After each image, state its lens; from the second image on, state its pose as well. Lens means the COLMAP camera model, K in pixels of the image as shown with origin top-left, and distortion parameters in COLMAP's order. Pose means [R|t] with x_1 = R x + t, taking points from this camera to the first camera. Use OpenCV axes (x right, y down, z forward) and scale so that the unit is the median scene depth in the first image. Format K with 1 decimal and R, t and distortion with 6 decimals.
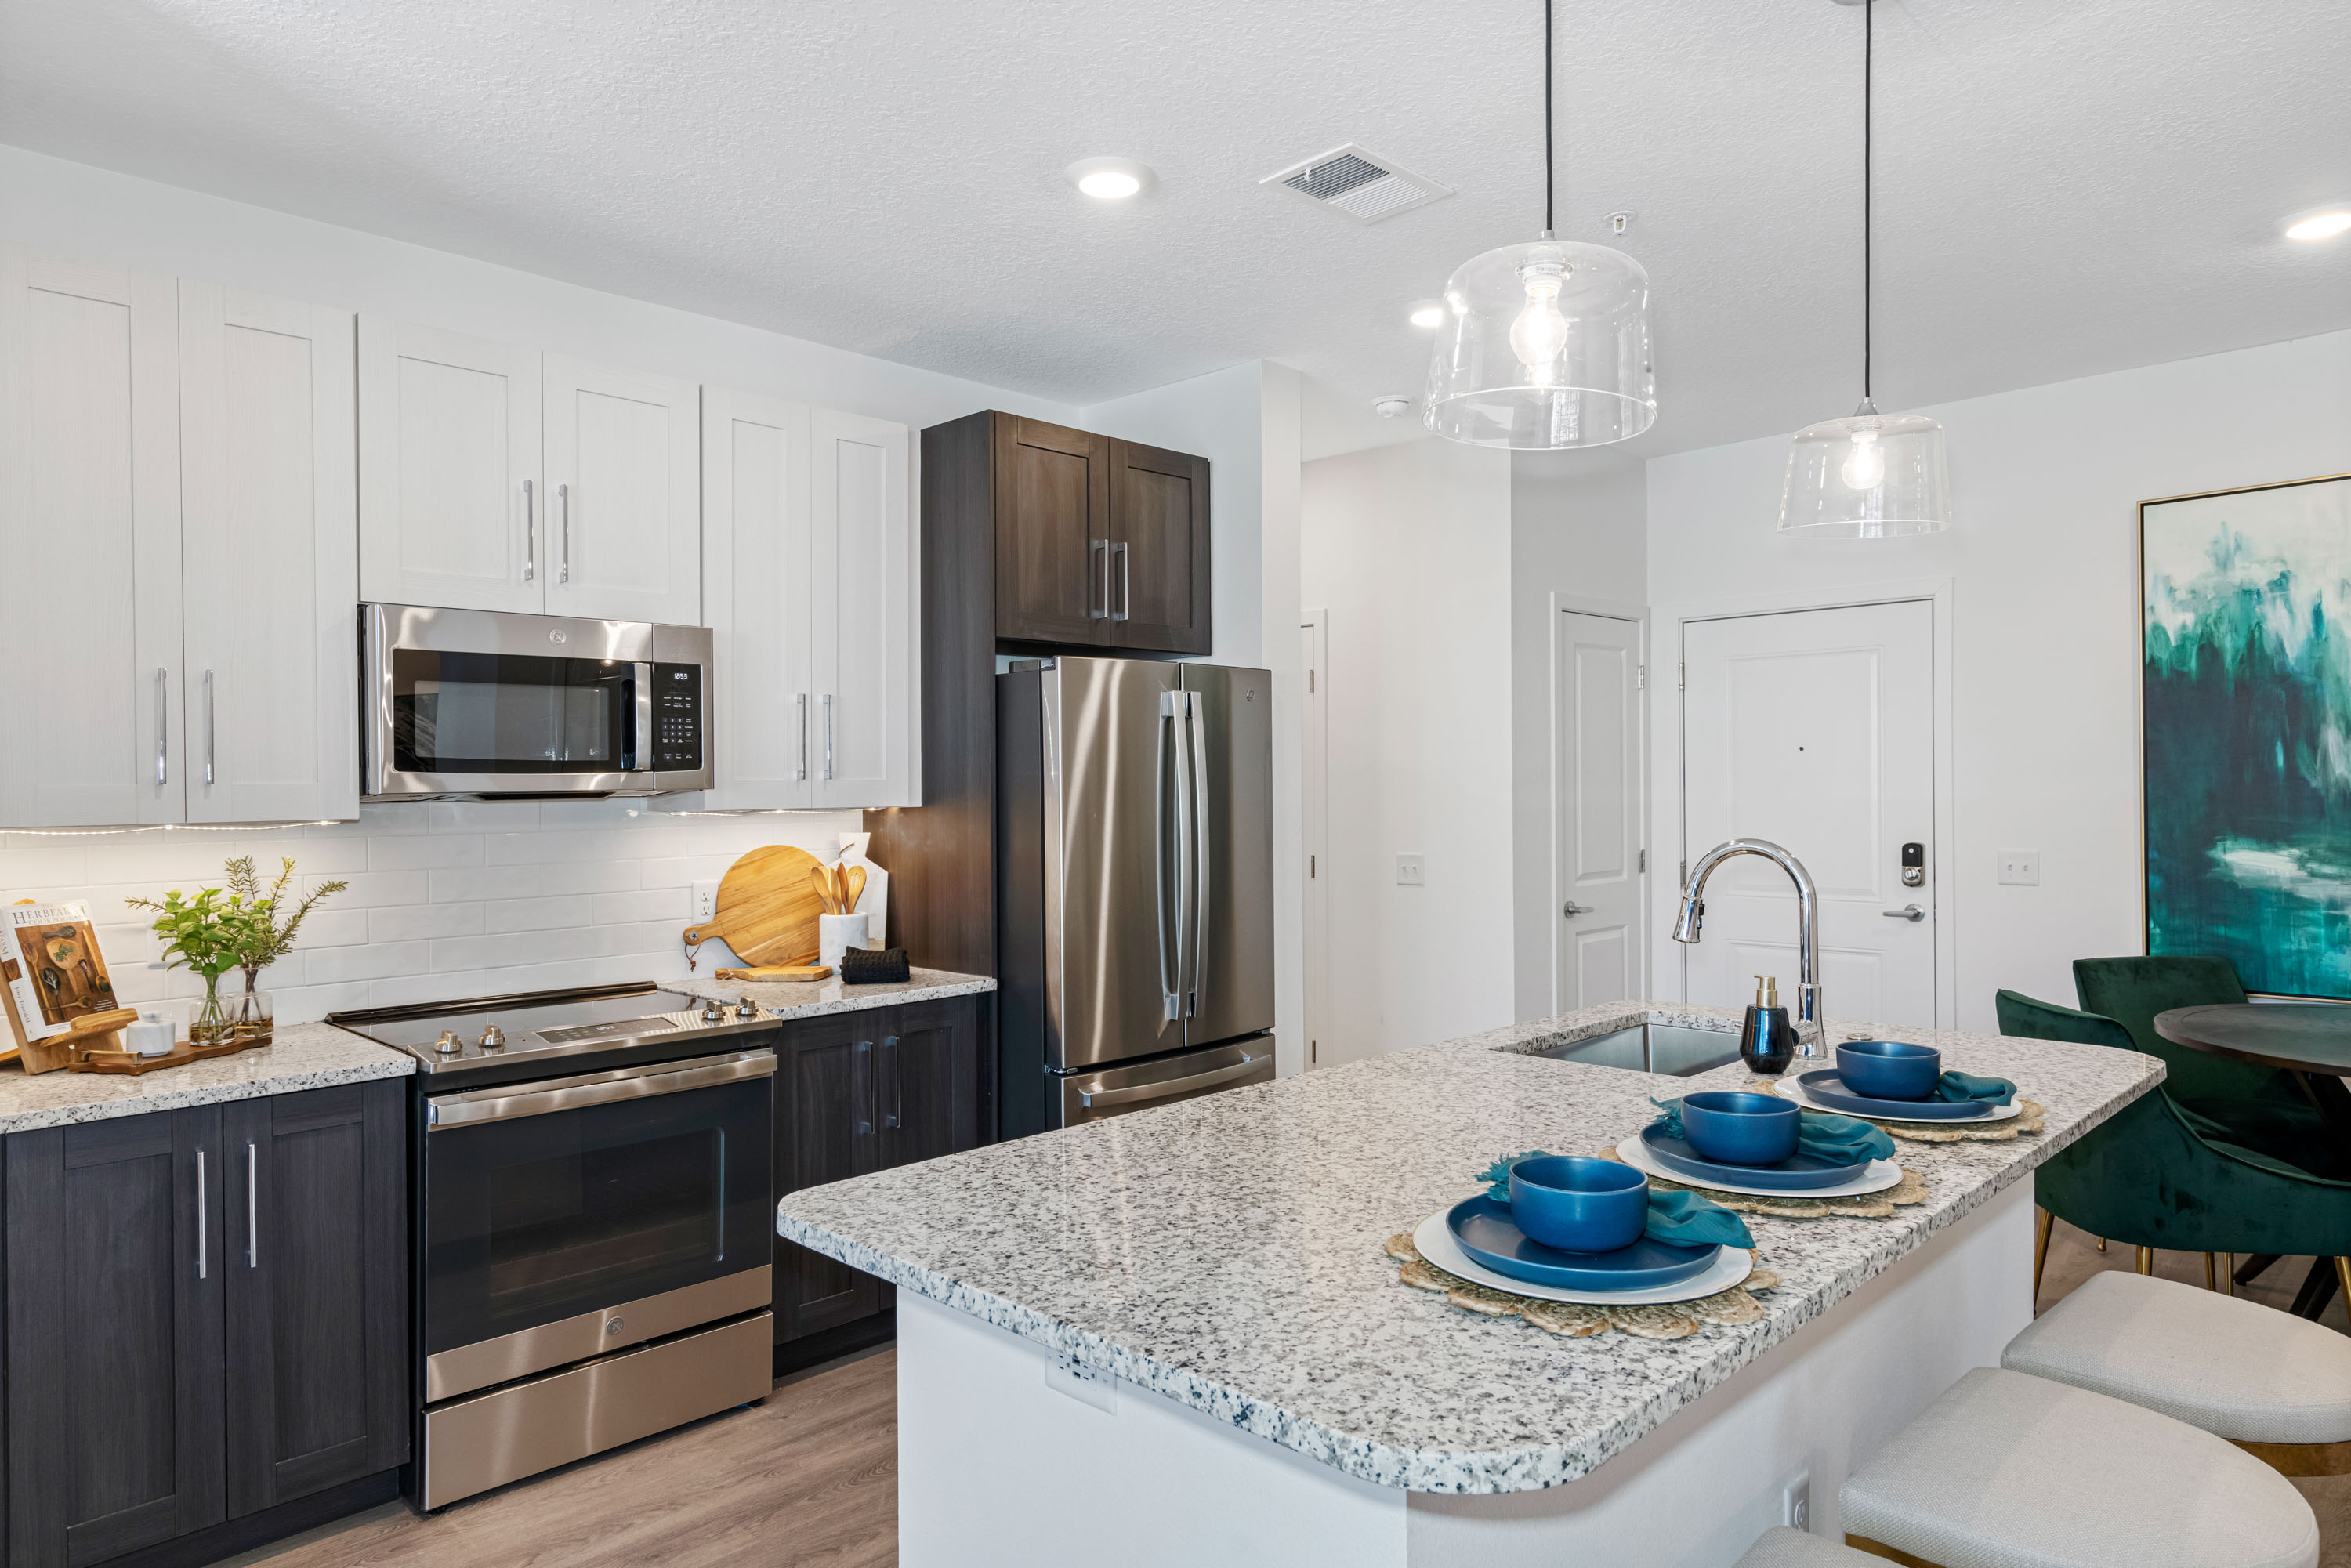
lens RADIAL K [[1392.1, 0, 1157.5], [0, 1392.1, 803.1], [0, 0, 1]] dist [0.001435, 0.000846]
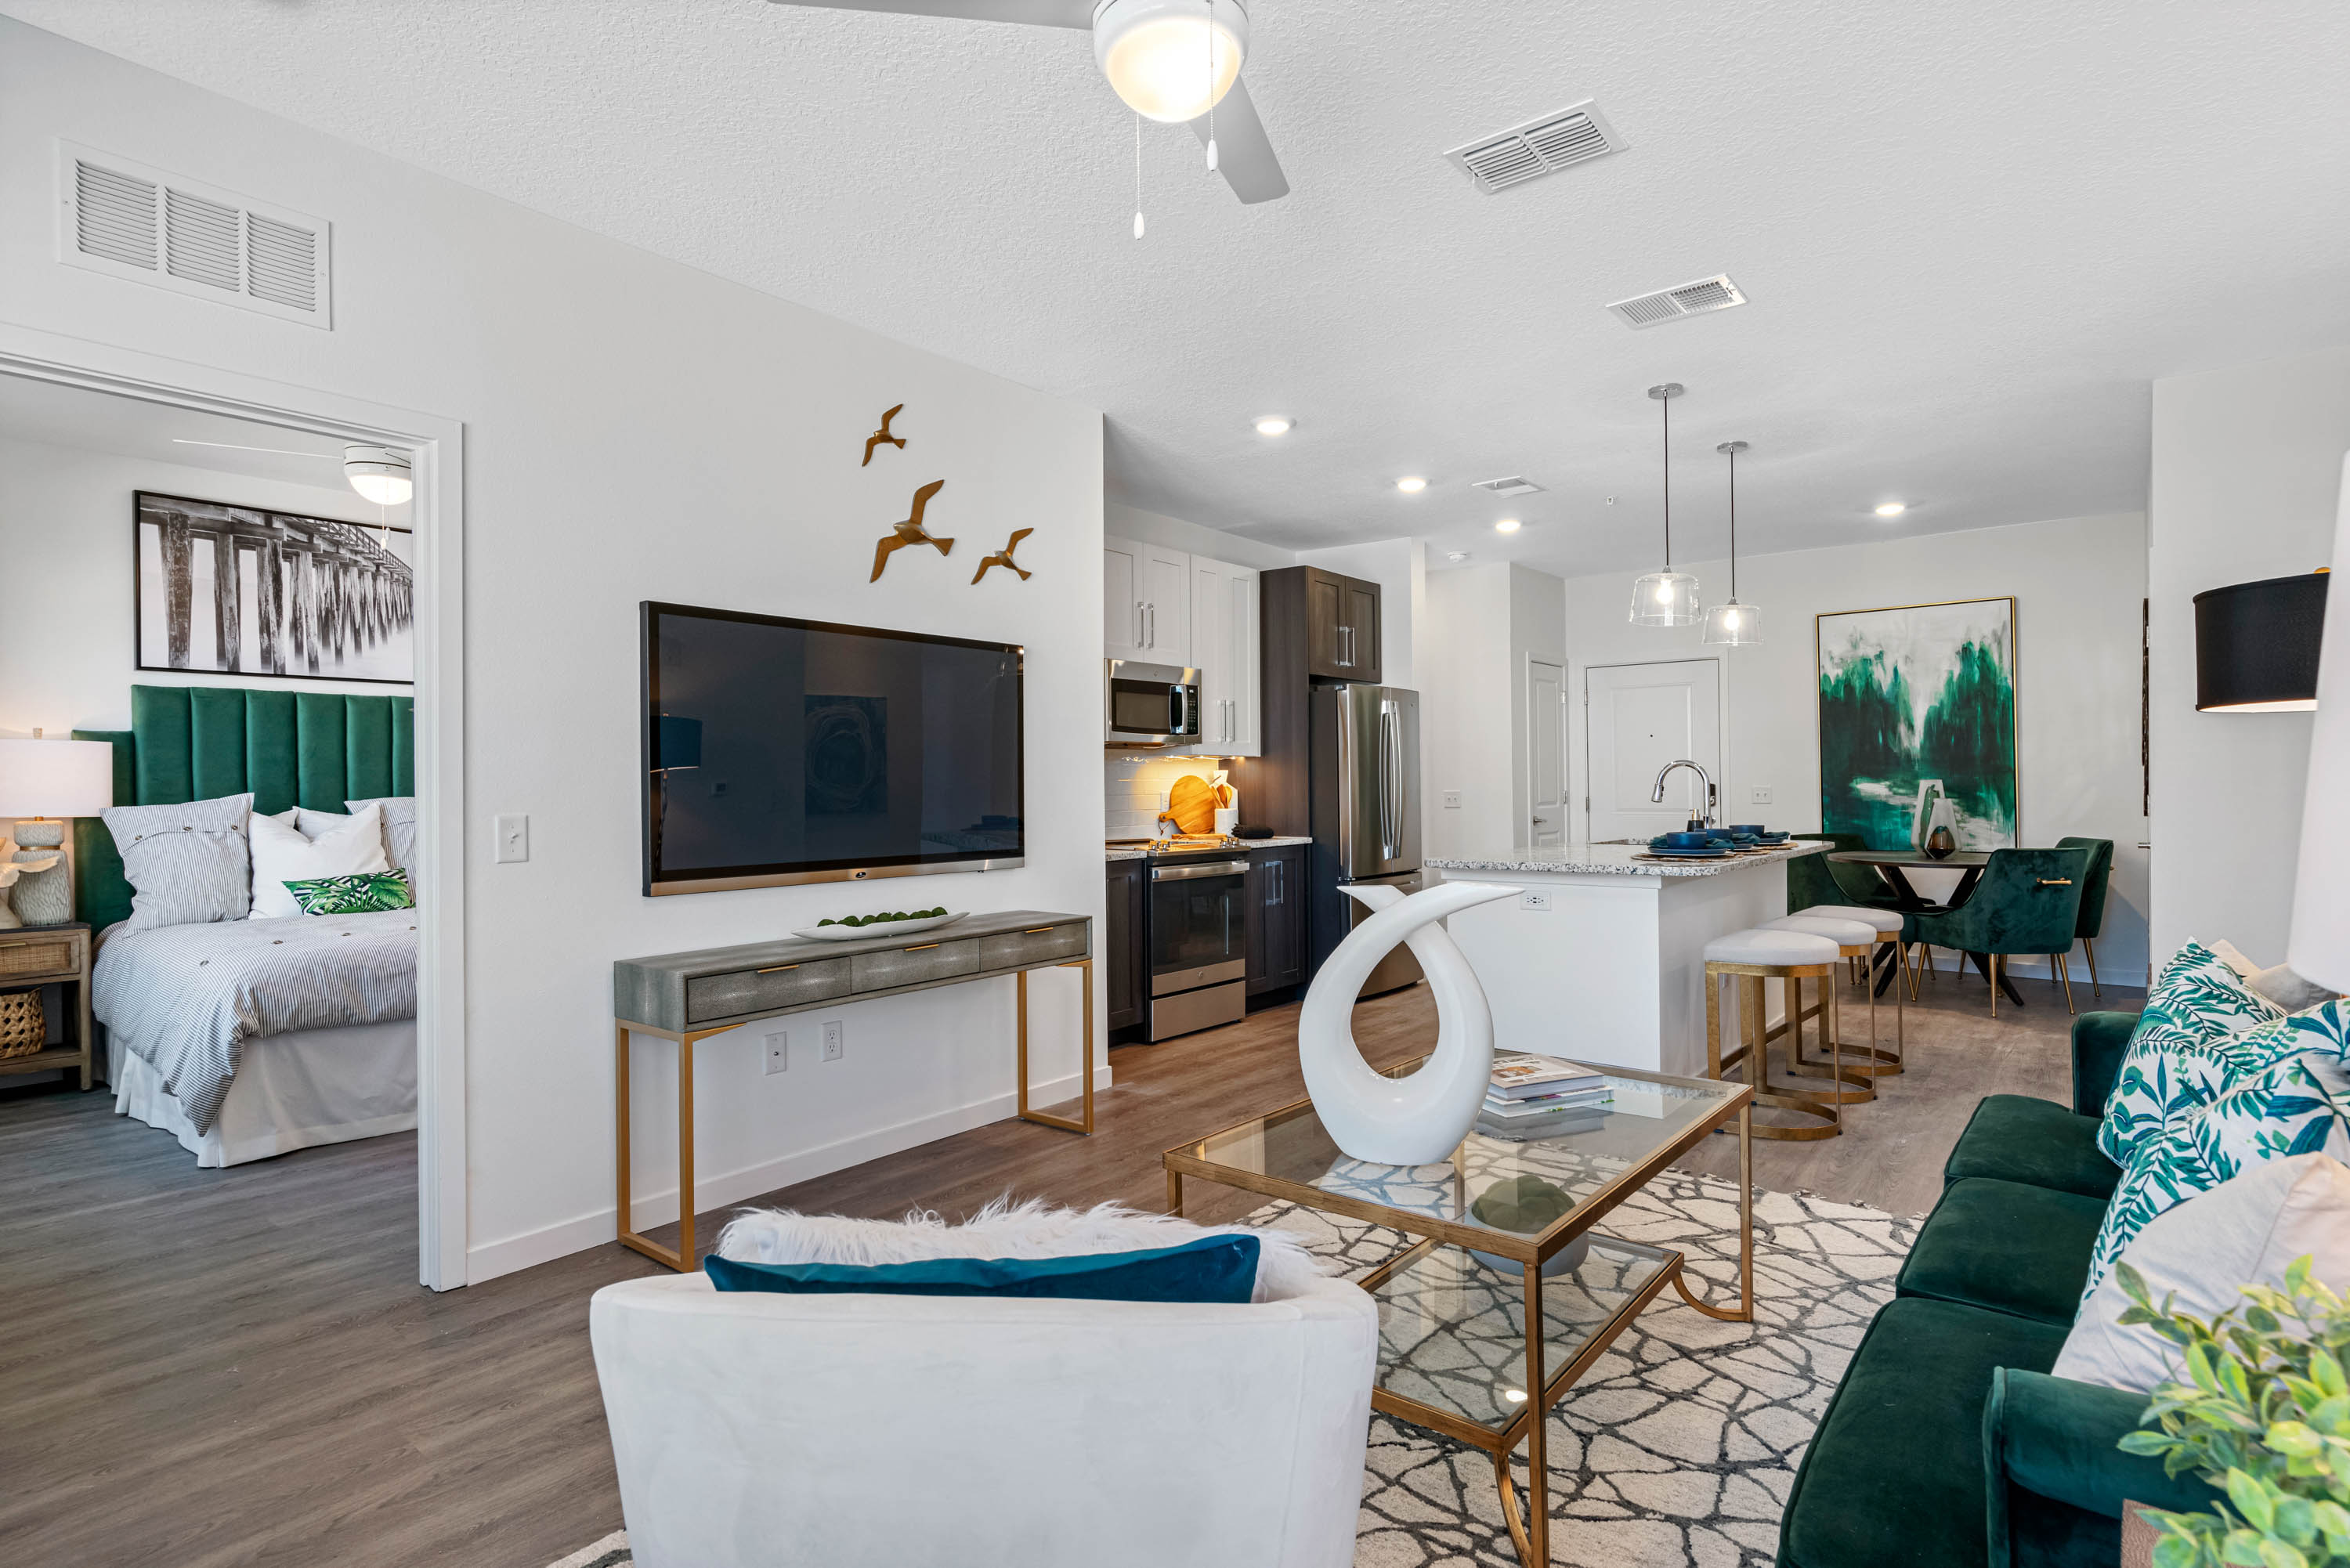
lens RADIAL K [[1162.2, 0, 1176.1], [0, 1162.2, 782.0], [0, 0, 1]] dist [-0.001615, -0.001063]
pose [[0.993516, 0.002597, 0.113663, -0.544227], [-0.000597, 0.999844, -0.017632, 0.078052], [-0.113691, 0.017450, 0.993363, -0.749063]]
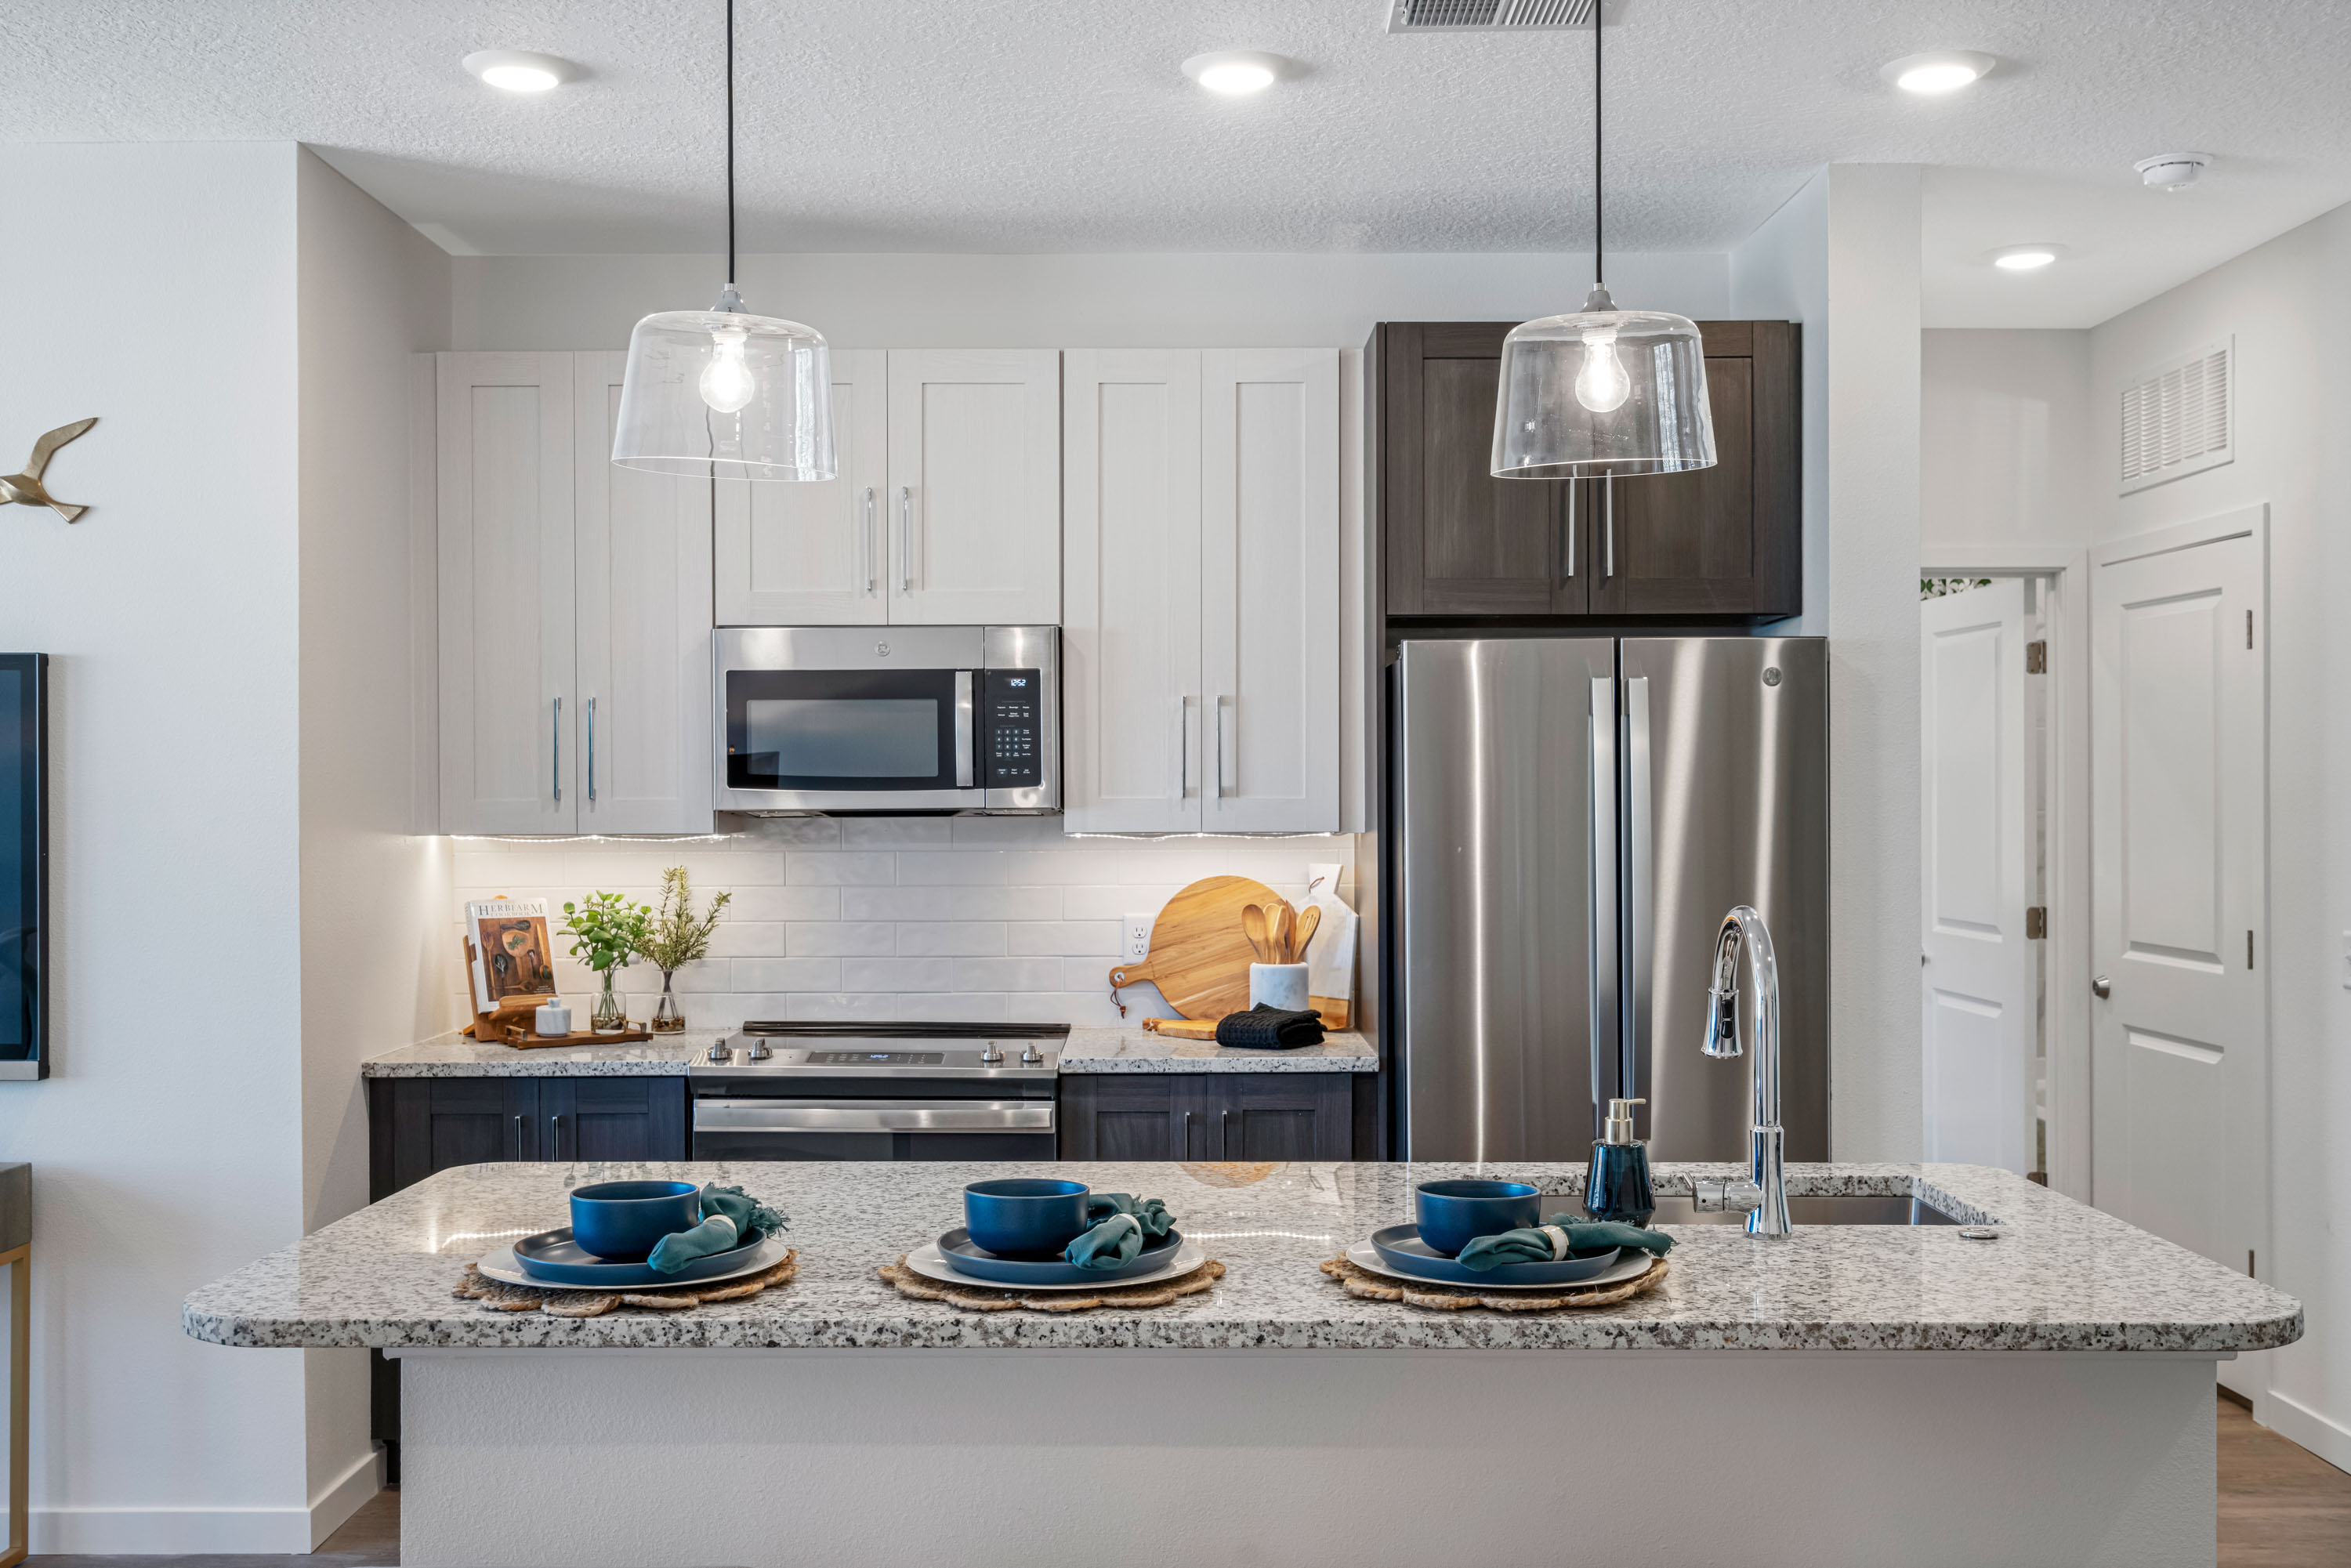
lens RADIAL K [[2226.4, 0, 1144.3], [0, 2226.4, 838.4], [0, 0, 1]] dist [-0.003392, 0.000000]
pose [[0.710994, 0.023861, -0.702793, 0.691596], [-0.015237, 0.999712, 0.018527, -0.017420], [0.703033, -0.002464, 0.711153, 0.030720]]
